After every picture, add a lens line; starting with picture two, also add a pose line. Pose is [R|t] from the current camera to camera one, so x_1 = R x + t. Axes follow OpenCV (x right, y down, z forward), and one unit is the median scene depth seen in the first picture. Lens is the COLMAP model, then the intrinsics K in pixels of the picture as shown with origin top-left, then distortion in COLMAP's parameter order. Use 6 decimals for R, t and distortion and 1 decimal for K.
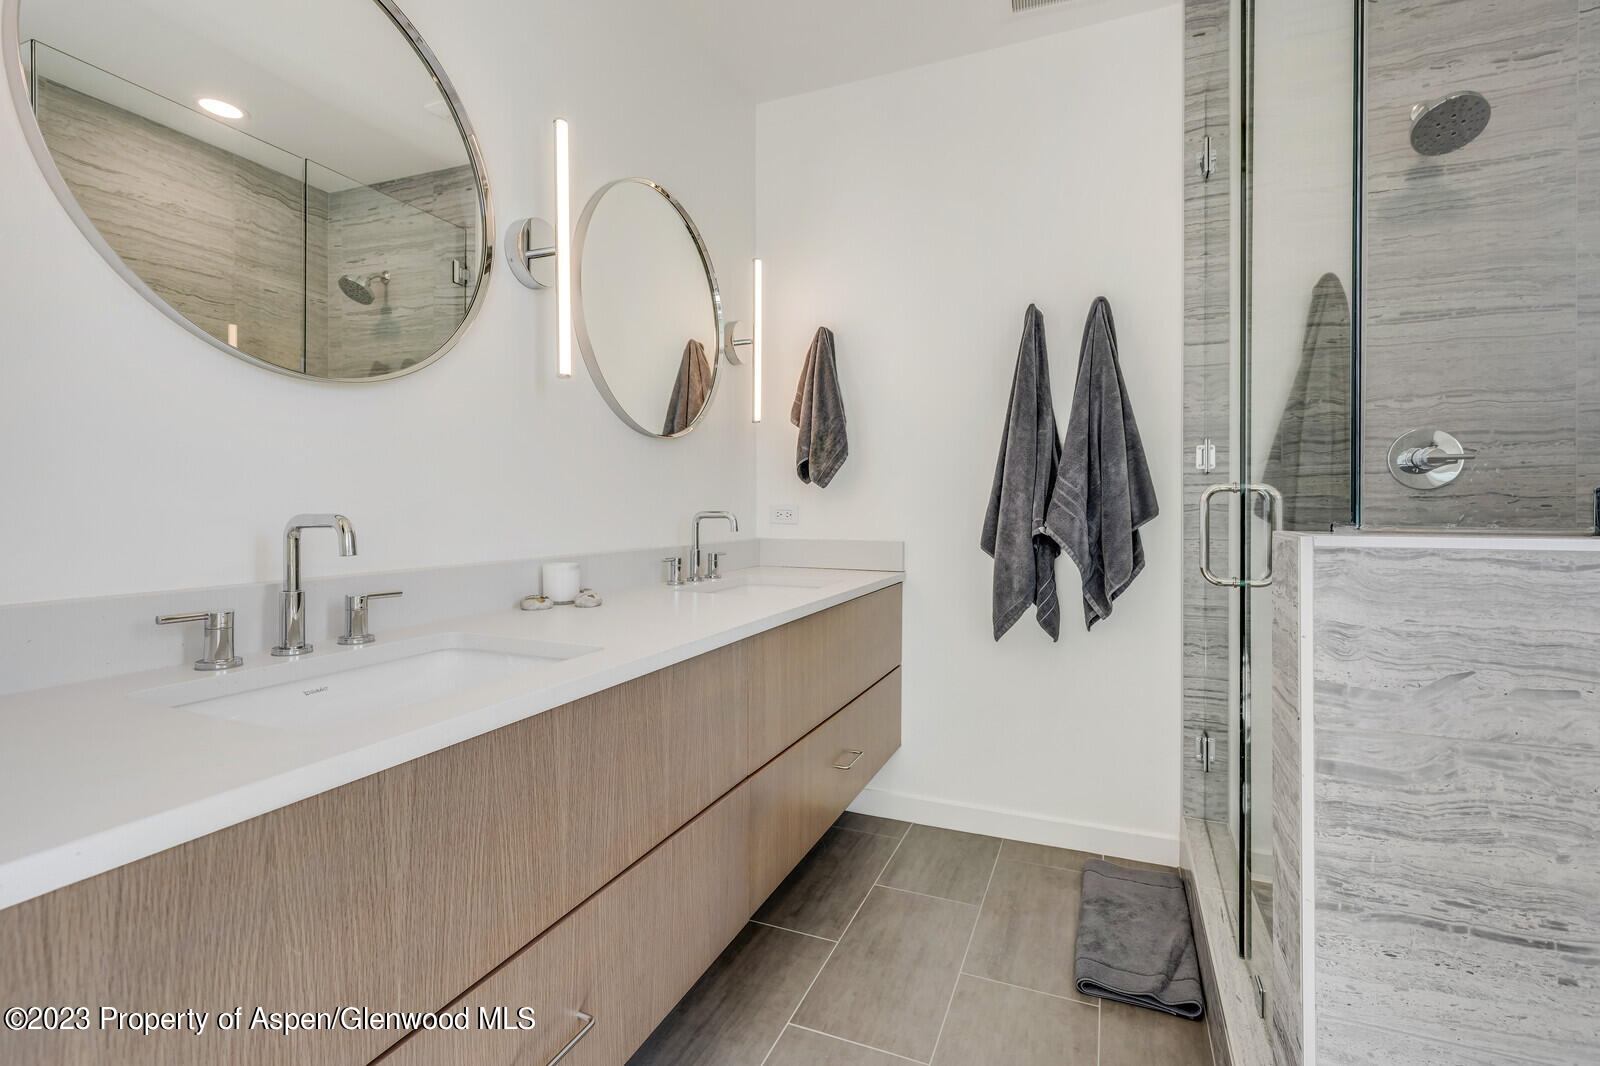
lens RADIAL K [[729.7, 0, 815.4], [0, 729.7, 520.2], [0, 0, 1]] dist [0.001202, -0.000635]
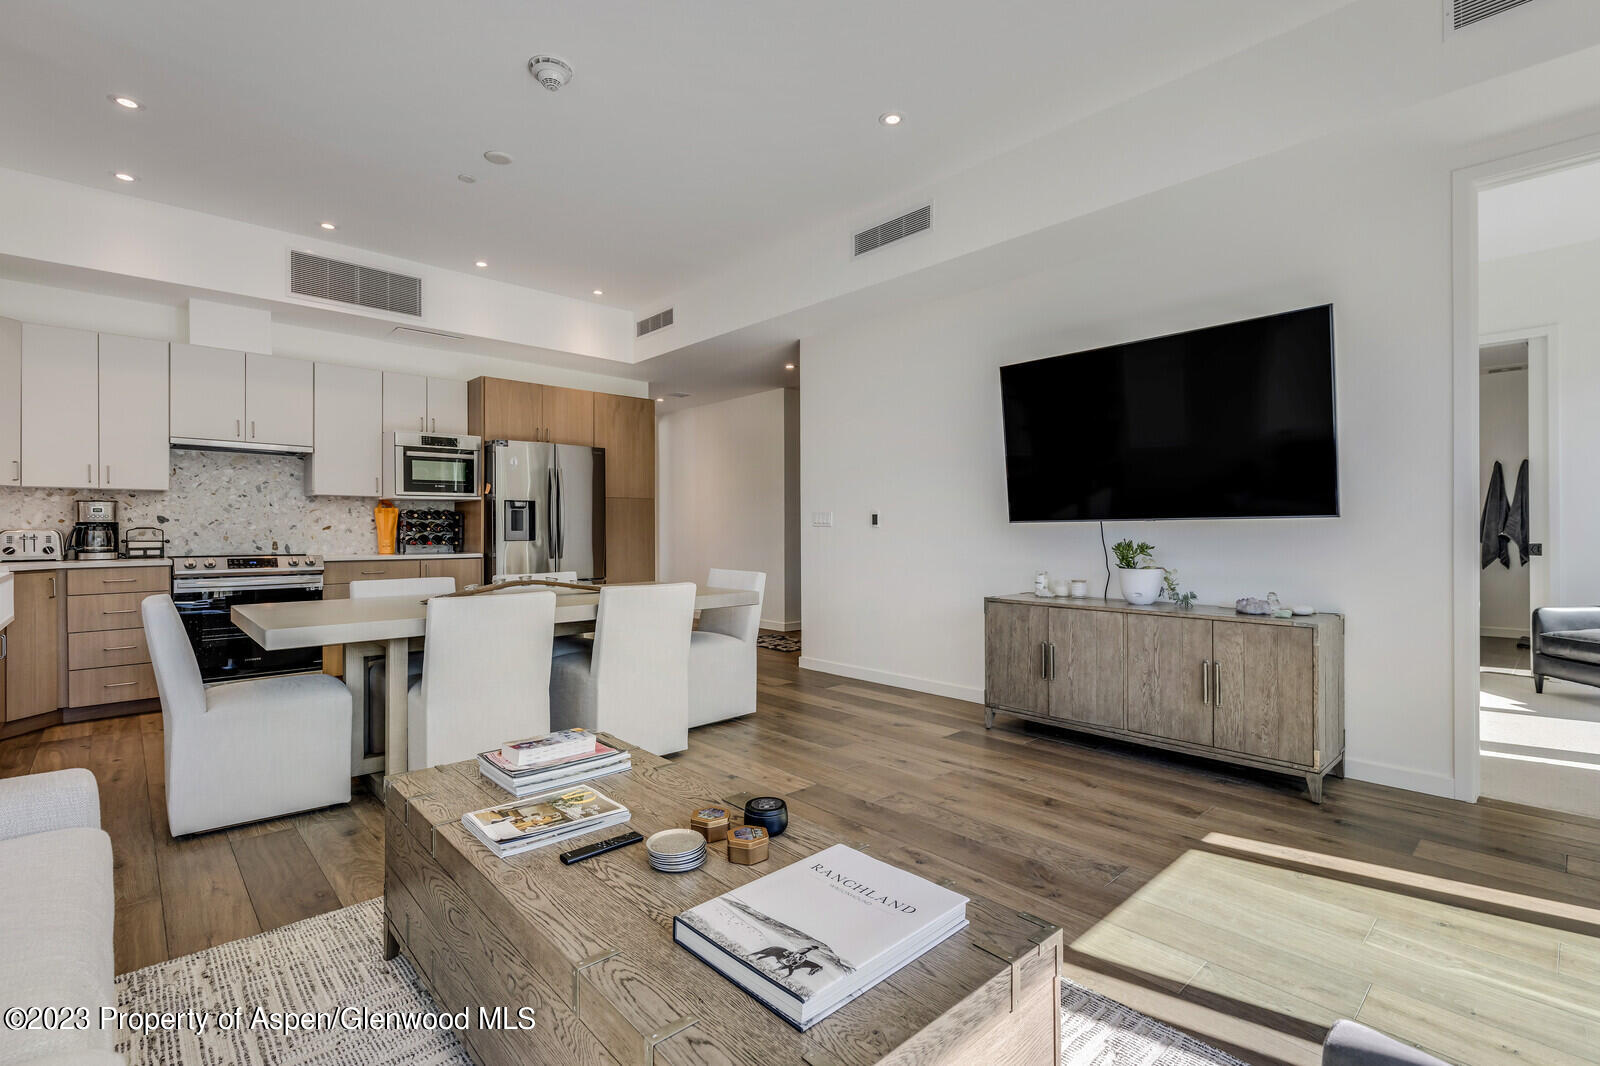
lens RADIAL K [[729.7, 0, 795.8], [0, 729.7, 530.8], [0, 0, 1]] dist [0.001202, -0.000635]
pose [[0.909699, -0.004042, -0.415248, -1.163561], [-0.002969, 0.999864, -0.016239, 0.061150], [0.415257, 0.016005, 0.909564, -3.157999]]
